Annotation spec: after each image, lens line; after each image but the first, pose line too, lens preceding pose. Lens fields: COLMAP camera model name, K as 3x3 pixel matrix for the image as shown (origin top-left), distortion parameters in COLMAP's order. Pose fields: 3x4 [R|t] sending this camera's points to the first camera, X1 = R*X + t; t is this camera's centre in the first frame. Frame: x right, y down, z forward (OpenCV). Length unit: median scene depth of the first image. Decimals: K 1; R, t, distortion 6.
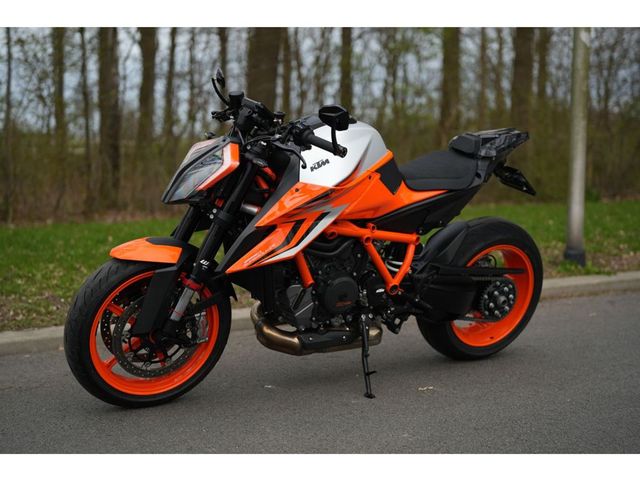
lens RADIAL K [[885.5, 0, 320.0], [0, 885.5, 240.0], [0, 0, 1]] dist [-0.103959, 0.984594]
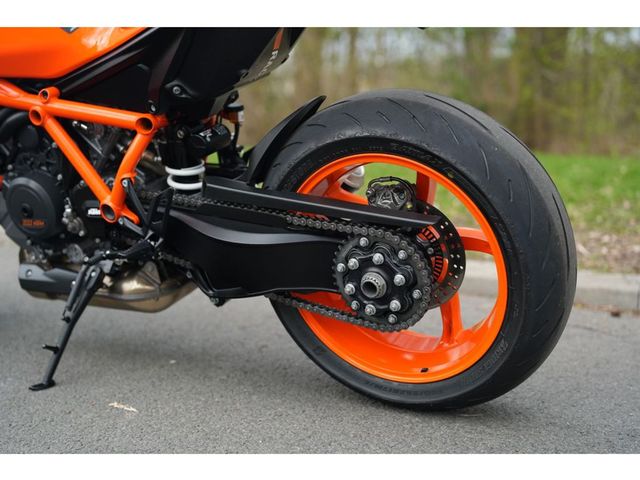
lens RADIAL K [[885.5, 0, 320.0], [0, 885.5, 240.0], [0, 0, 1]] dist [-0.103959, 0.984594]
pose [[0.487326, 0.126173, -0.864057, 0.655580], [-0.079812, 0.991800, 0.099813, 0.007977], [0.869565, 0.020321, 0.493400, 0.889819]]
